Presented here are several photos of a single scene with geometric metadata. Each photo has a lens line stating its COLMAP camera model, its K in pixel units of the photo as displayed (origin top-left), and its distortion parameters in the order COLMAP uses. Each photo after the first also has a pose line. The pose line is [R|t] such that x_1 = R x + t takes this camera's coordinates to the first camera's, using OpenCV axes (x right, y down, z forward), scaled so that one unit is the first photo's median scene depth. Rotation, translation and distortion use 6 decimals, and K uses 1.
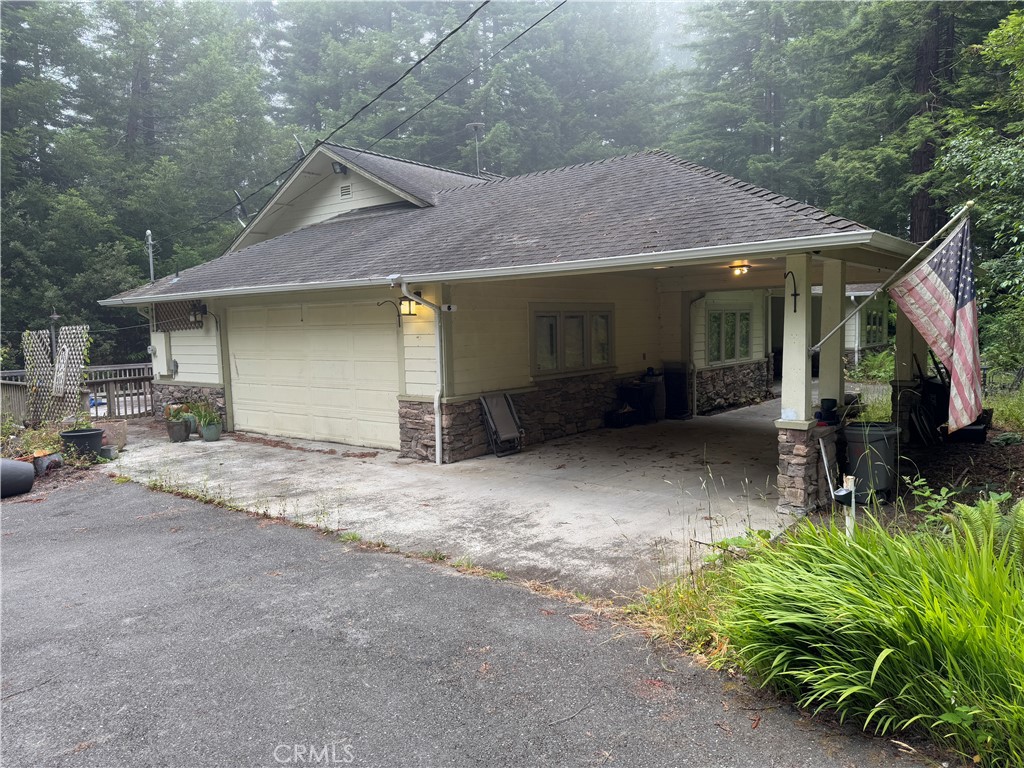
lens RADIAL K [[712.7, 0, 512.0], [0, 712.7, 377.4], [0, 0, 1]] dist [0.023611, -0.023925]
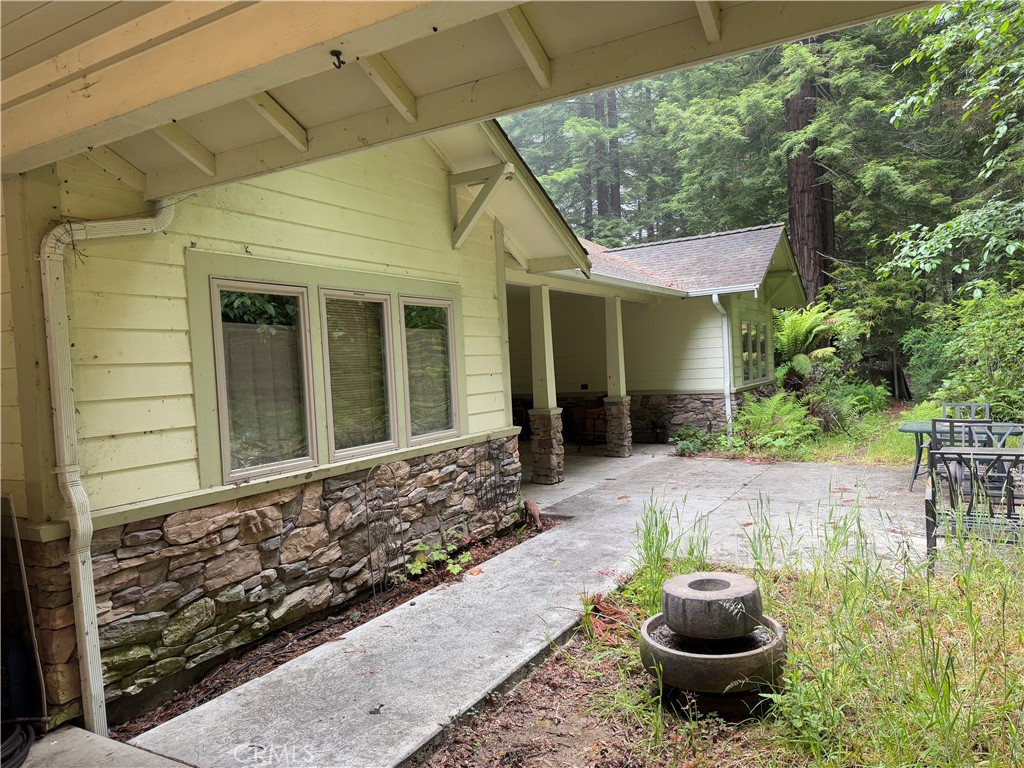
lens RADIAL K [[712.7, 0, 514.7], [0, 712.7, 392.5], [0, 0, 1]] dist [0.023611, -0.023925]
pose [[0.986451, -0.035570, 0.160153, 0.237448], [0.042395, 0.998324, -0.039398, -0.024808], [-0.158484, 0.045654, 0.986306, 0.496678]]
